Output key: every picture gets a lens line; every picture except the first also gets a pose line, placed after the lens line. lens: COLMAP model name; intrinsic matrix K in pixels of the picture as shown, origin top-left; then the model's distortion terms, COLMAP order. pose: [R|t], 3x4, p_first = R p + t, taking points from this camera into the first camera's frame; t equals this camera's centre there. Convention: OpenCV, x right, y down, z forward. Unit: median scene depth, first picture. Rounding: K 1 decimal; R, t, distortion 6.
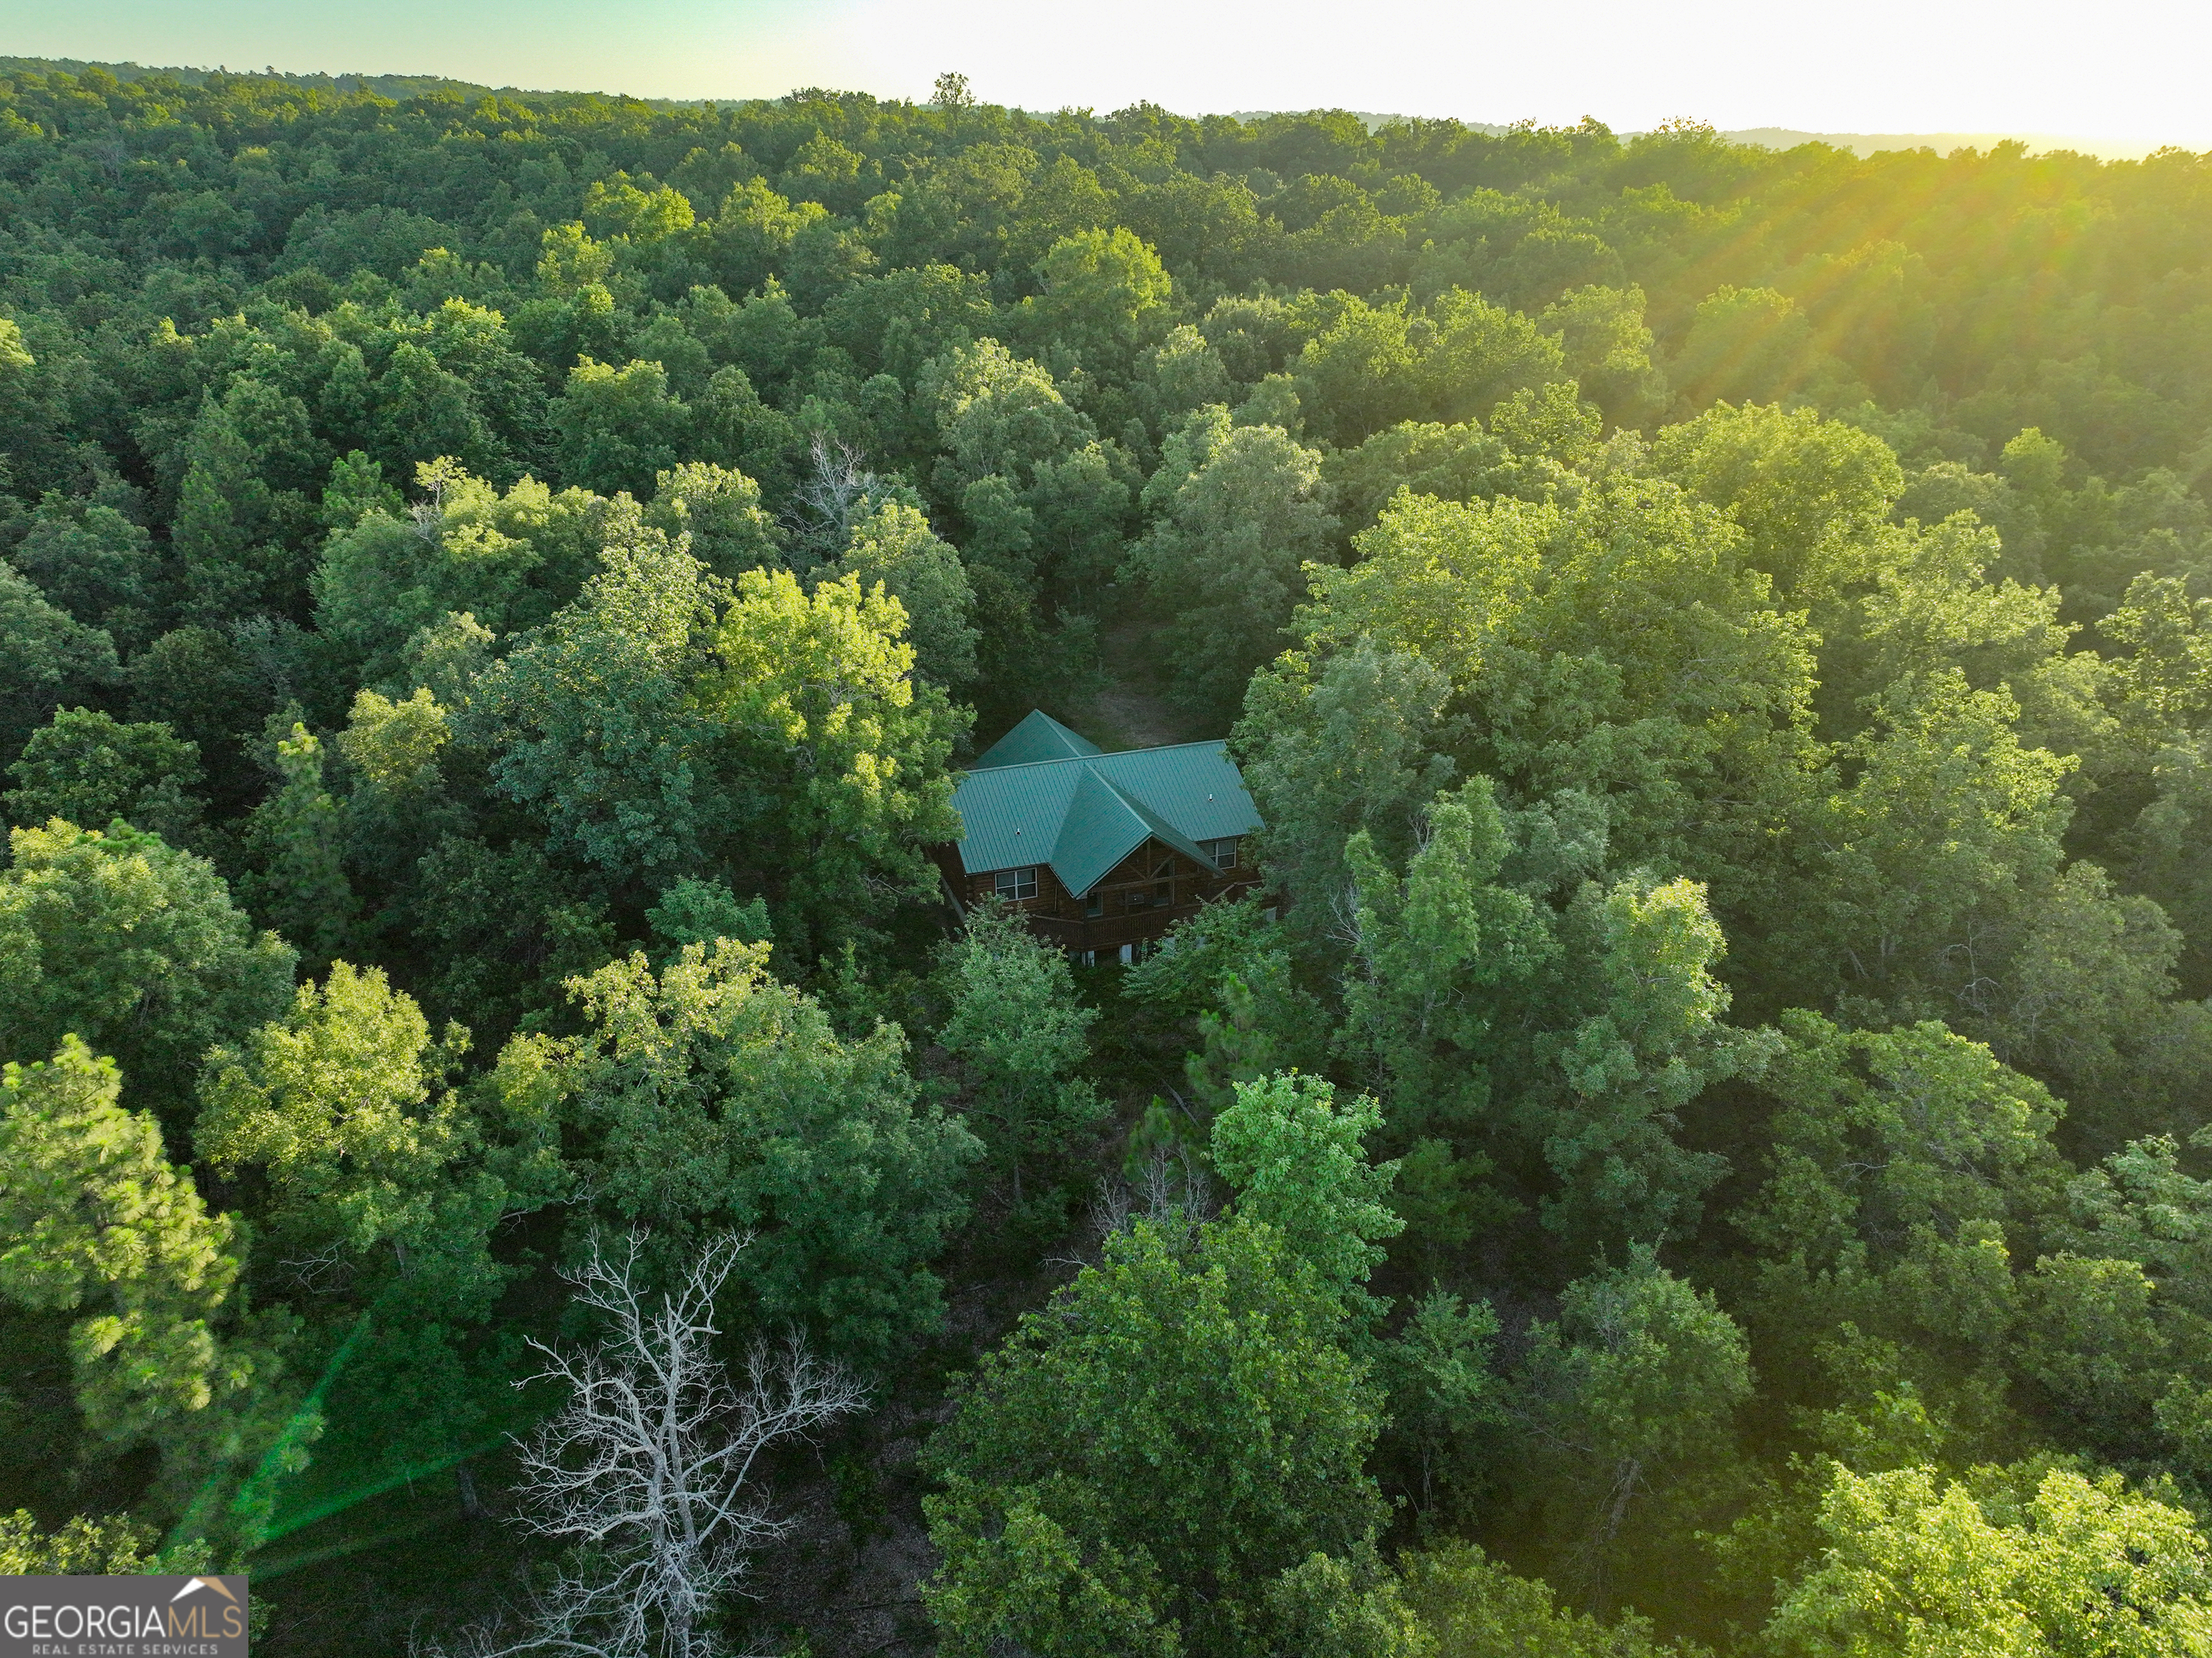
lens RADIAL K [[1548.1, 0, 1108.3], [0, 1548.1, 834.9], [0, 0, 1]] dist [0.001236, 0.020697]
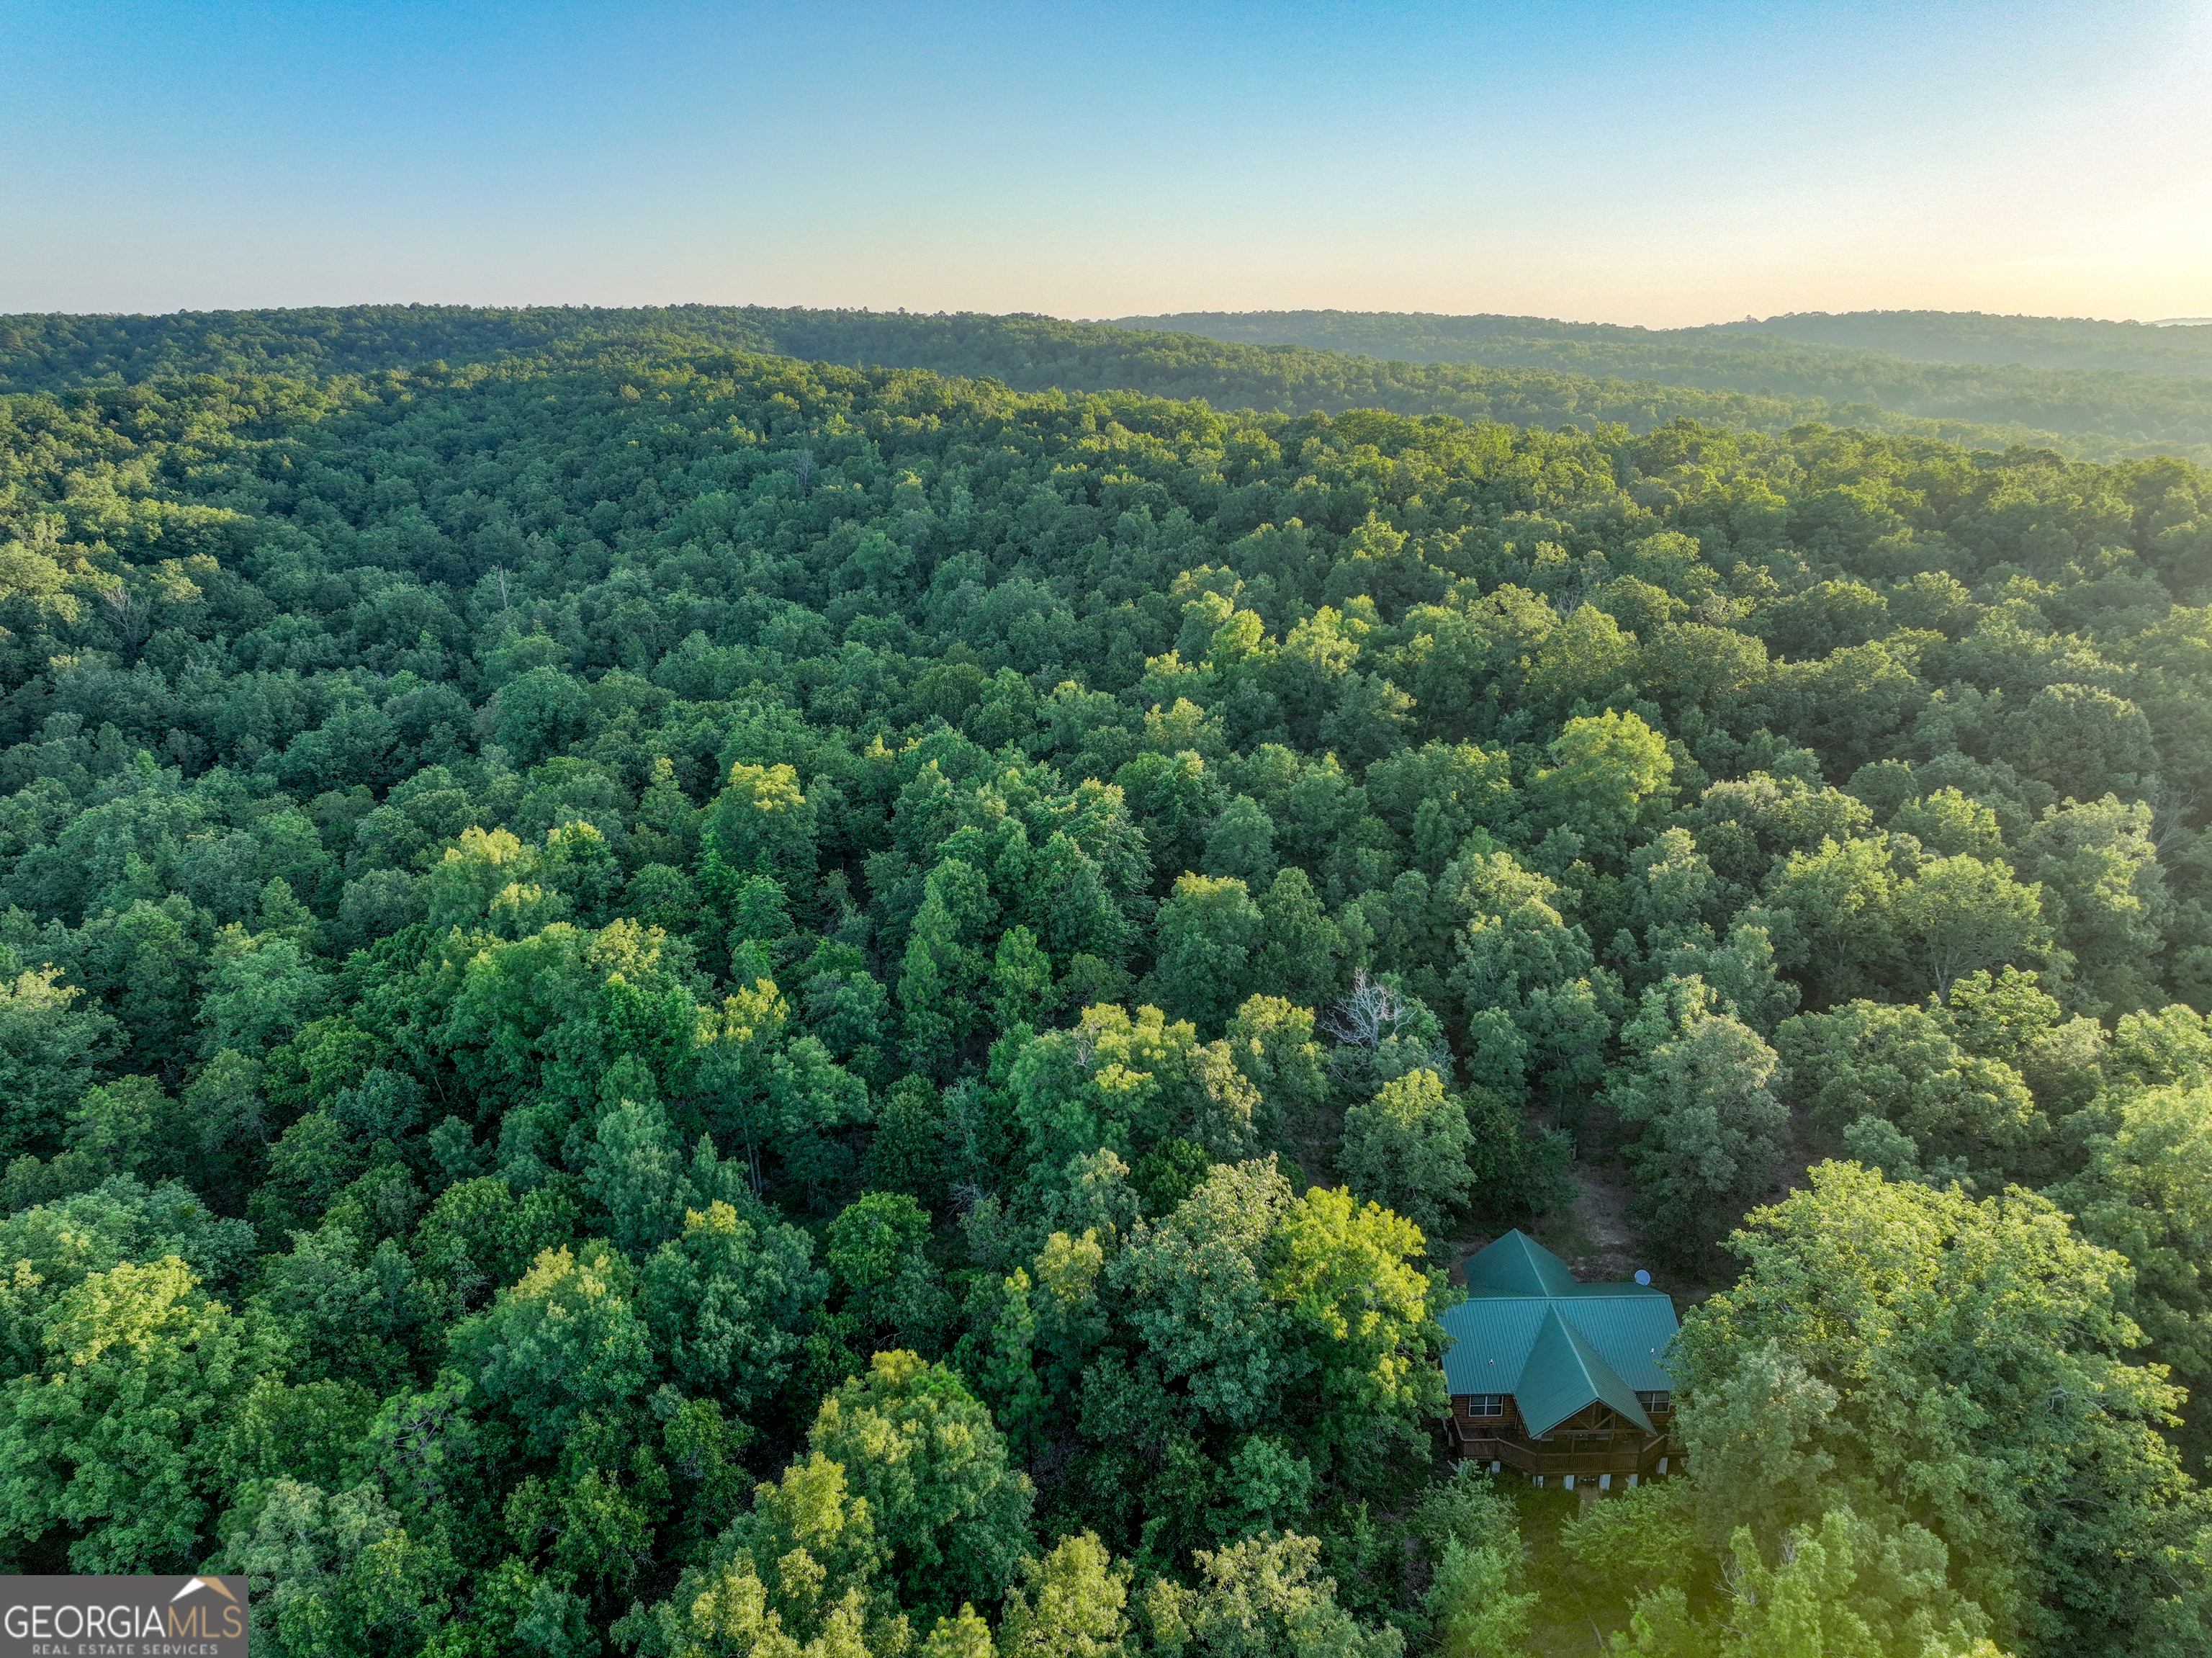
lens RADIAL K [[1548.1, 0, 1108.3], [0, 1548.1, 834.9], [0, 0, 1]] dist [0.001236, 0.020697]
pose [[0.948466, 0.076425, -0.307524, 0.001468], [-0.108803, 0.990023, -0.089533, -0.226669], [0.297613, 0.118378, 0.947319, -0.297063]]
